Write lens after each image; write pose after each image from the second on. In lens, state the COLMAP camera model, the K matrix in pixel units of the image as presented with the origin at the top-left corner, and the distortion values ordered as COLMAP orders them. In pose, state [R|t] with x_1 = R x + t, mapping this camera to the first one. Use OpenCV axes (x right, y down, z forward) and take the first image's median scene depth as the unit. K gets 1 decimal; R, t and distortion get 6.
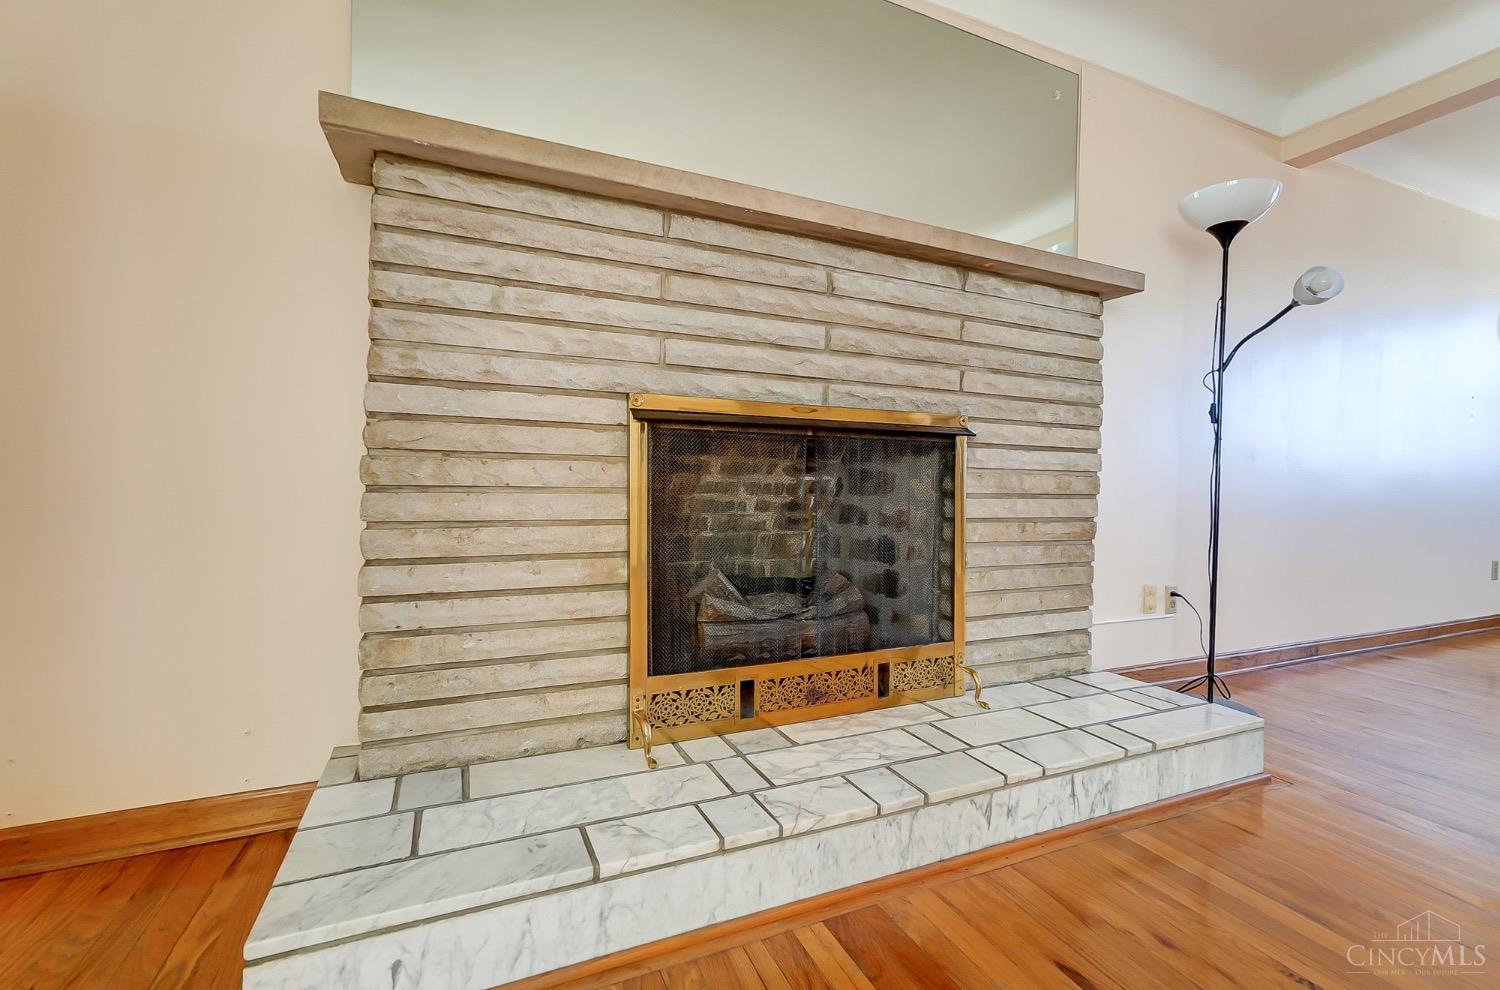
lens RADIAL K [[671.0, 0, 761.9], [0, 671.0, 489.8], [0, 0, 1]] dist [-0.012380, 0.000862]
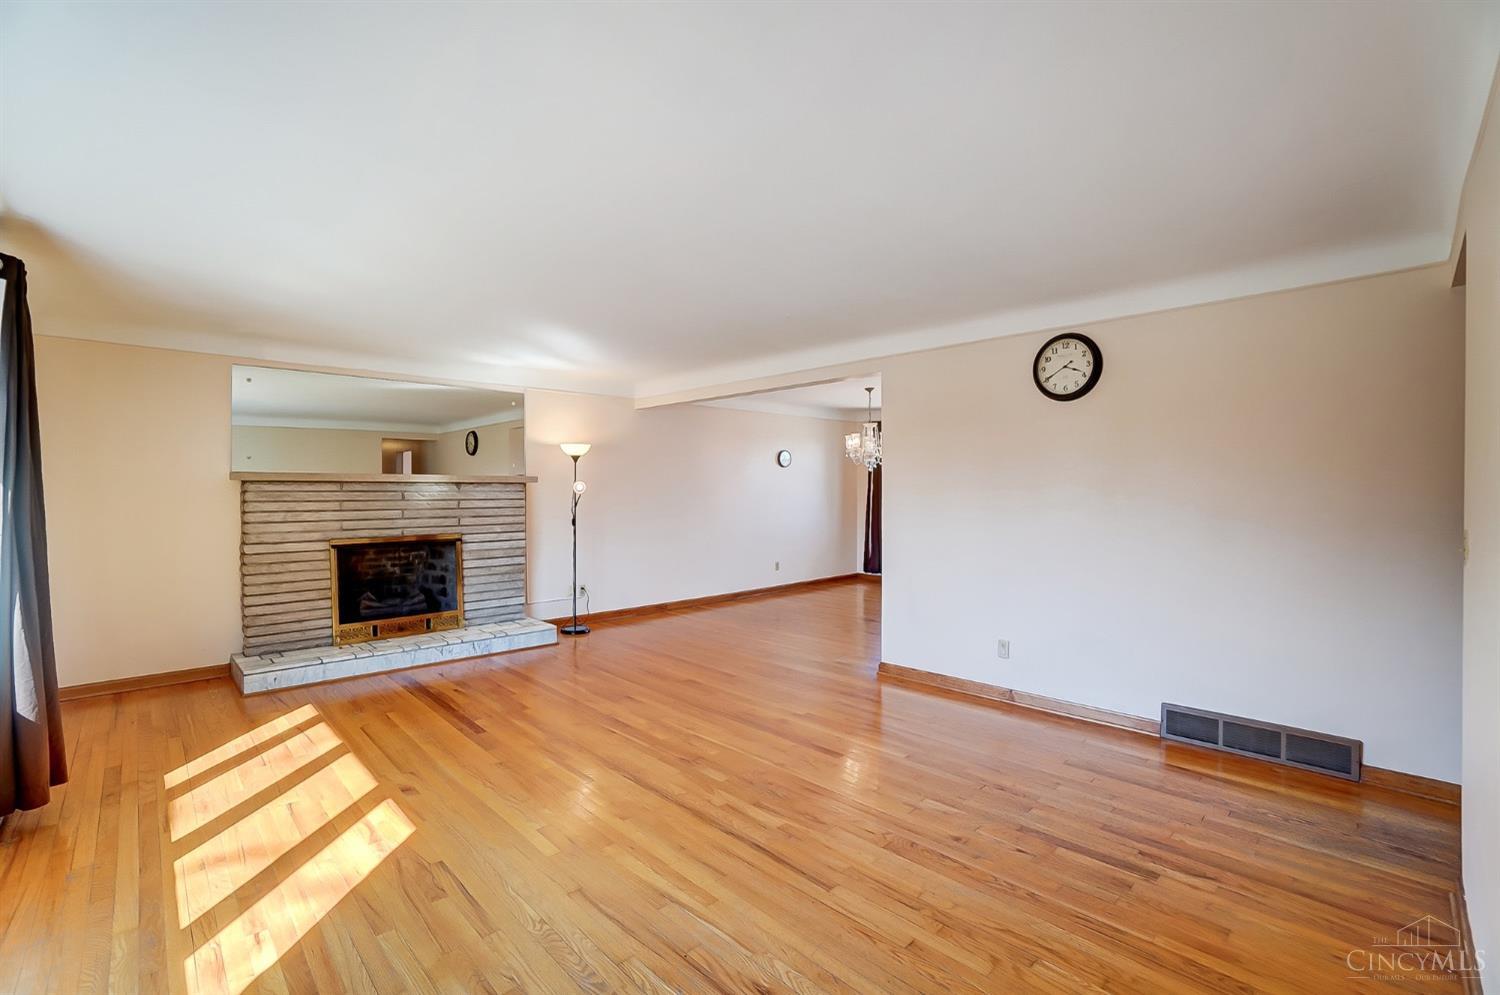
lens RADIAL K [[671.0, 0, 734.6], [0, 671.0, 502.1], [0, 0, 1]] dist [-0.012380, 0.000862]
pose [[0.952748, -0.028969, 0.302378, 0.620414], [0.027702, 0.999580, 0.008478, -0.263983], [-0.302497, 0.000299, 0.953150, -2.390601]]
